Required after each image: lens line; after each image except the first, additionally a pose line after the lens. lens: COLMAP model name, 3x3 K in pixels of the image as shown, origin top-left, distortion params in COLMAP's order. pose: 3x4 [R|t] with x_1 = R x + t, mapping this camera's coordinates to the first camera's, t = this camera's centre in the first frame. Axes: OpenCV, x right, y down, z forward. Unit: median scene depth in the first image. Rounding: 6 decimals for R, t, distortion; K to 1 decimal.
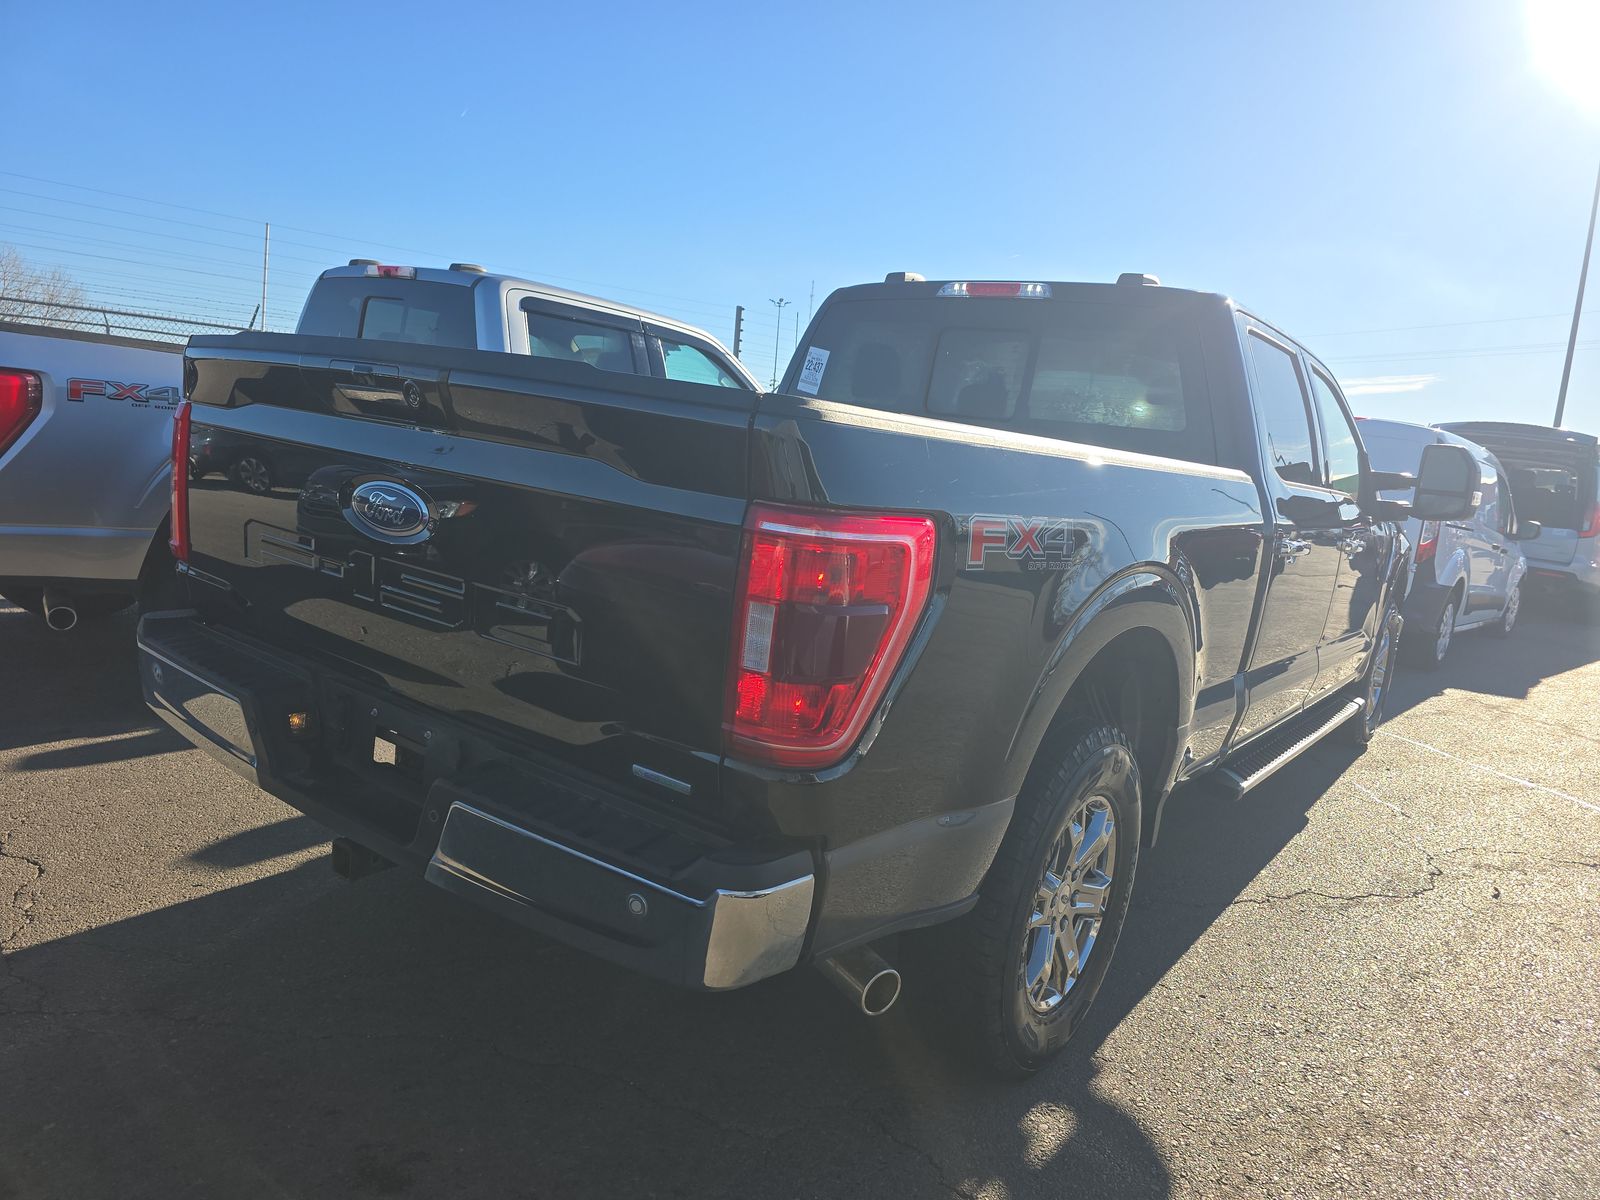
lens RADIAL K [[1078.4, 0, 800.0], [0, 1078.4, 600.0], [0, 0, 1]] dist [0.069569, -0.061268]
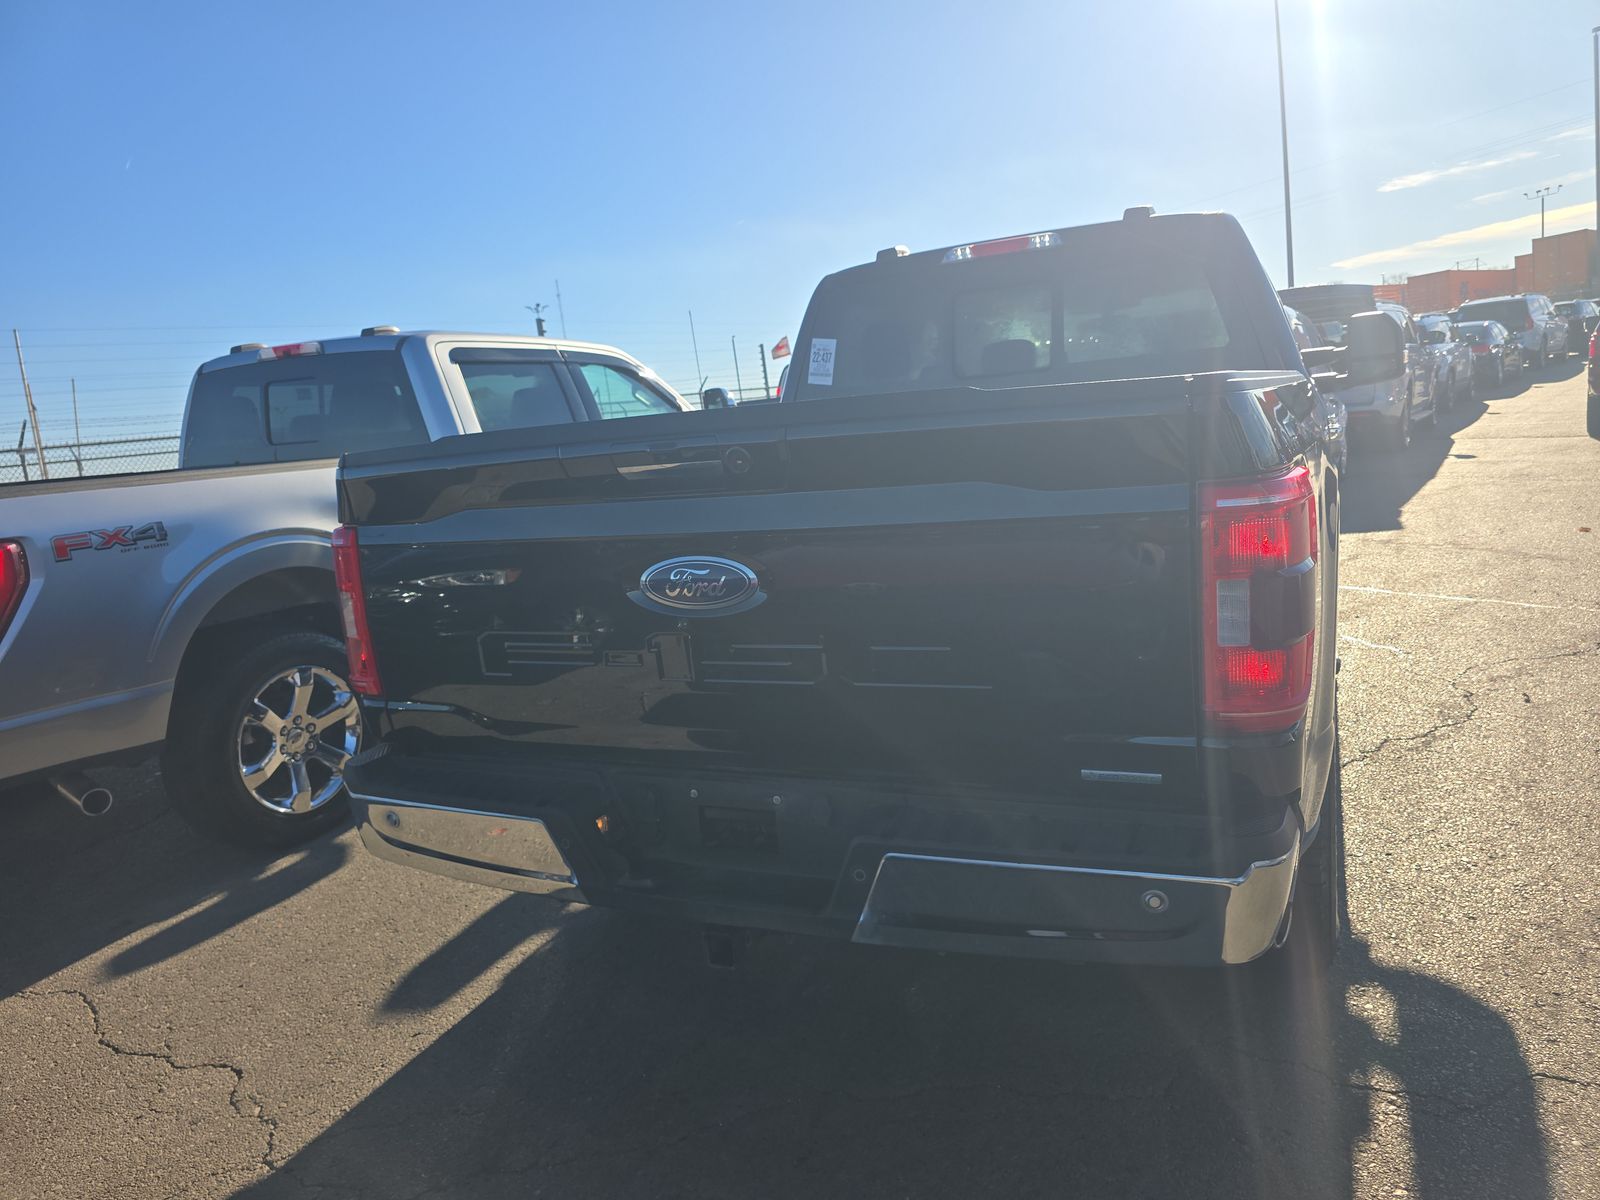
lens RADIAL K [[1081.5, 0, 800.0], [0, 1081.5, 600.0], [0, 0, 1]] dist [0.064246, -0.055020]
pose [[0.957745, -0.235596, 0.164983, -0.230844], [0.232658, 0.971847, 0.037196, -0.042690], [-0.169102, 0.002760, 0.985595, 0.022295]]
